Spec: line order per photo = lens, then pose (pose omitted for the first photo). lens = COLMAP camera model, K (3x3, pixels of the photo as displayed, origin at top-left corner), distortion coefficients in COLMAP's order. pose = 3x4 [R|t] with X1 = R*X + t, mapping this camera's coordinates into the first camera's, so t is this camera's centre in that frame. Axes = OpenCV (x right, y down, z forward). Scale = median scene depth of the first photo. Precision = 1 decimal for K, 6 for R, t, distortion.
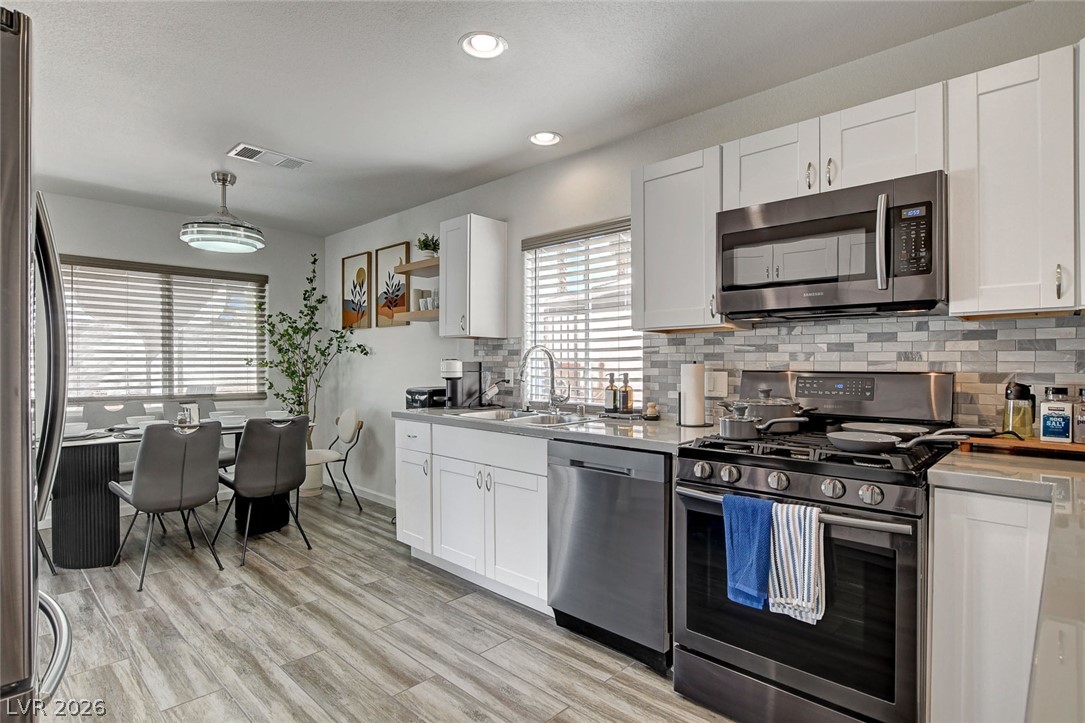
lens RADIAL K [[554.7, 0, 543.1], [0, 554.7, 366.3], [0, 0, 1]] dist [-0.016860, 0.001243]
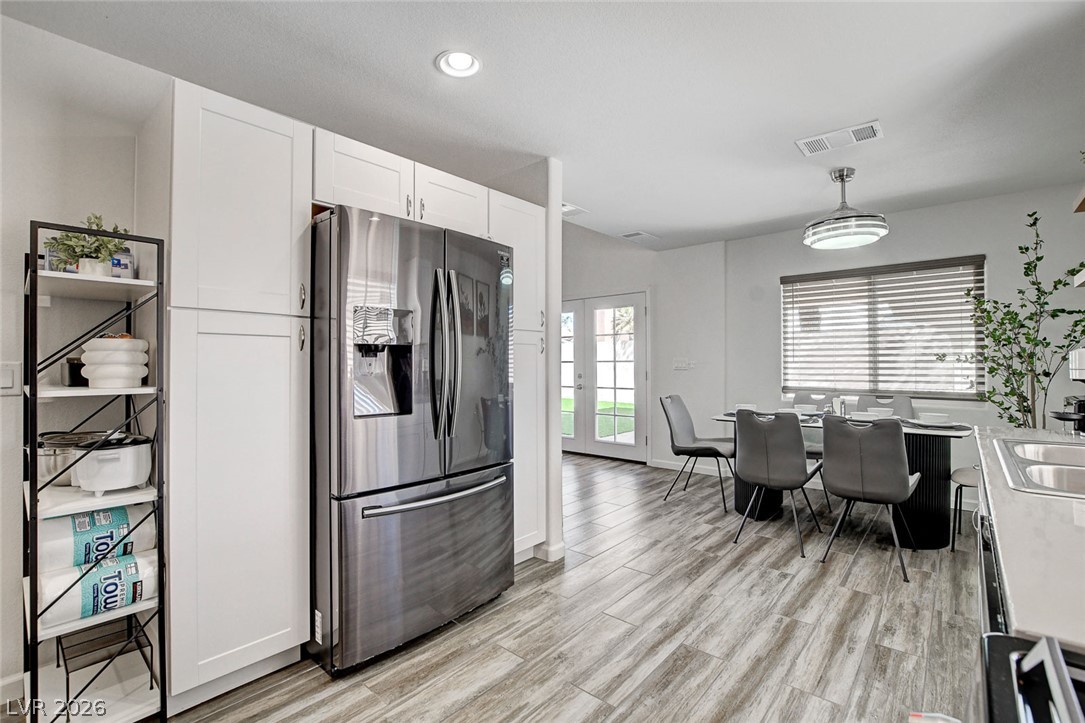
lens RADIAL K [[490.1, 0, 558.3], [0, 490.1, 359.0], [0, 0, 1]] dist [-0.024984, 0.001729]
pose [[0.057136, -0.006799, -0.998343, 0.292146], [-0.005589, 0.999959, -0.007130, 0.005815], [0.998351, 0.005987, 0.057096, 0.469929]]
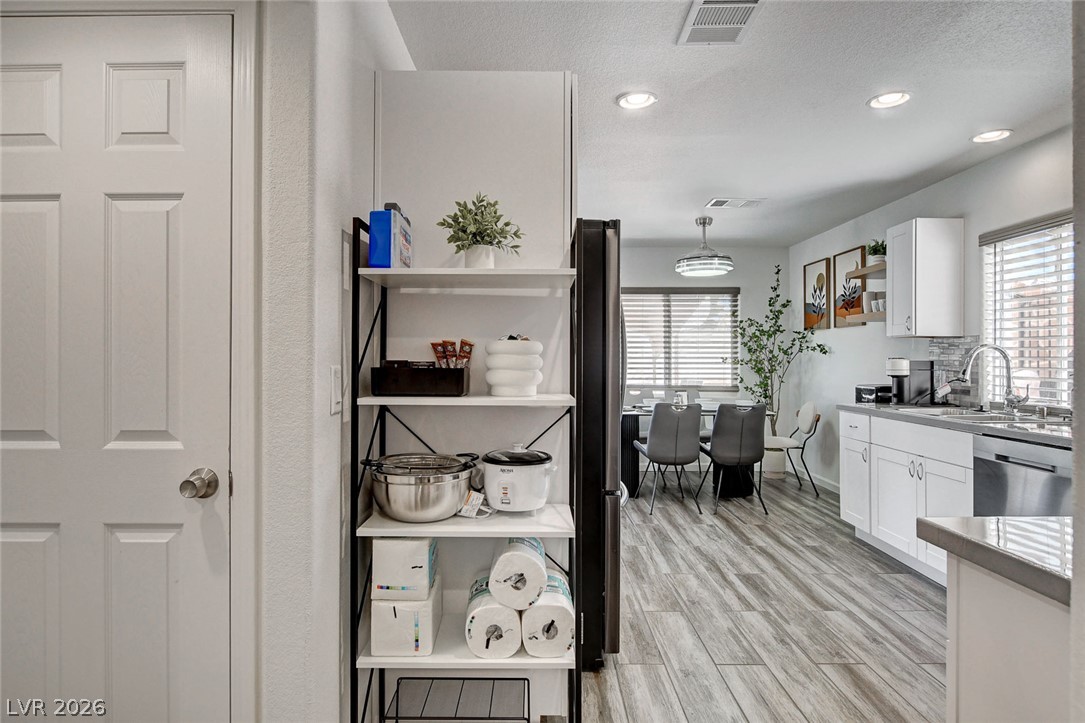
lens RADIAL K [[594.2, 0, 540.5], [0, 594.2, 355.9], [0, 0, 1]] dist [0.000070, 0.003102]
pose [[0.690632, -0.004802, -0.723191, 0.195579], [-0.005415, 0.999916, -0.011812, 0.000461], [0.723186, 0.012074, 0.690547, -0.289826]]
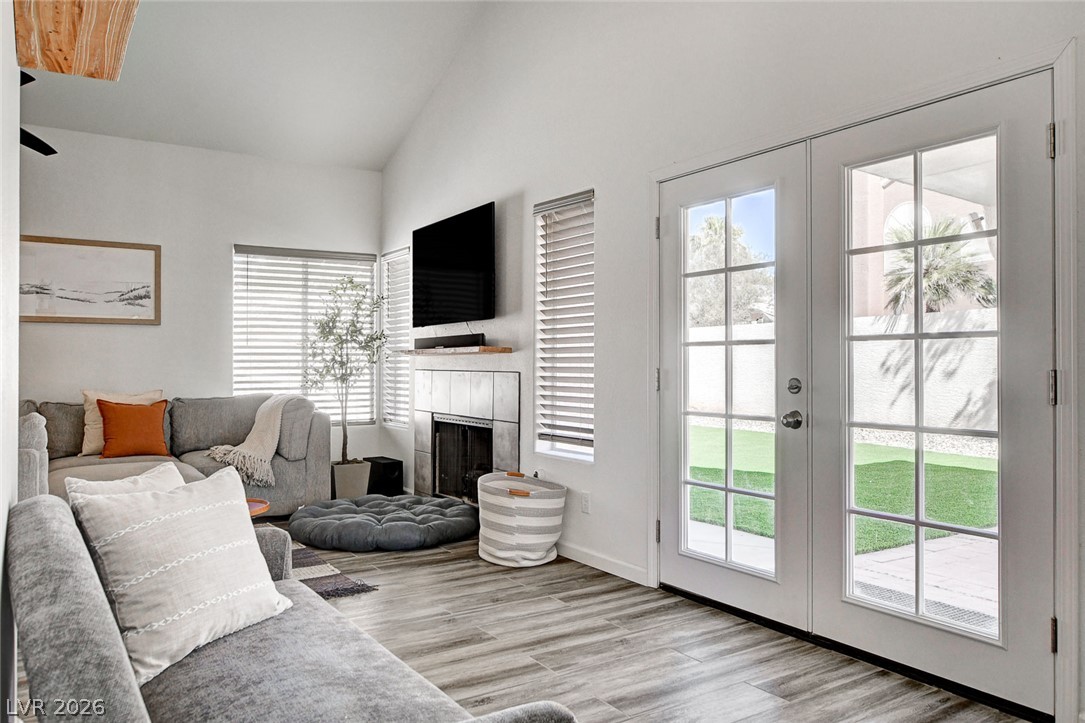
lens RADIAL K [[771.1, 0, 572.7], [0, 771.1, 363.6], [0, 0, 1]] dist [-0.023335, 0.002489]
pose [[-0.202440, -0.004981, -0.979282, -0.592602], [-0.013541, 0.999906, -0.002287, 0.035628], [0.979201, 0.012798, -0.202489, 0.581966]]
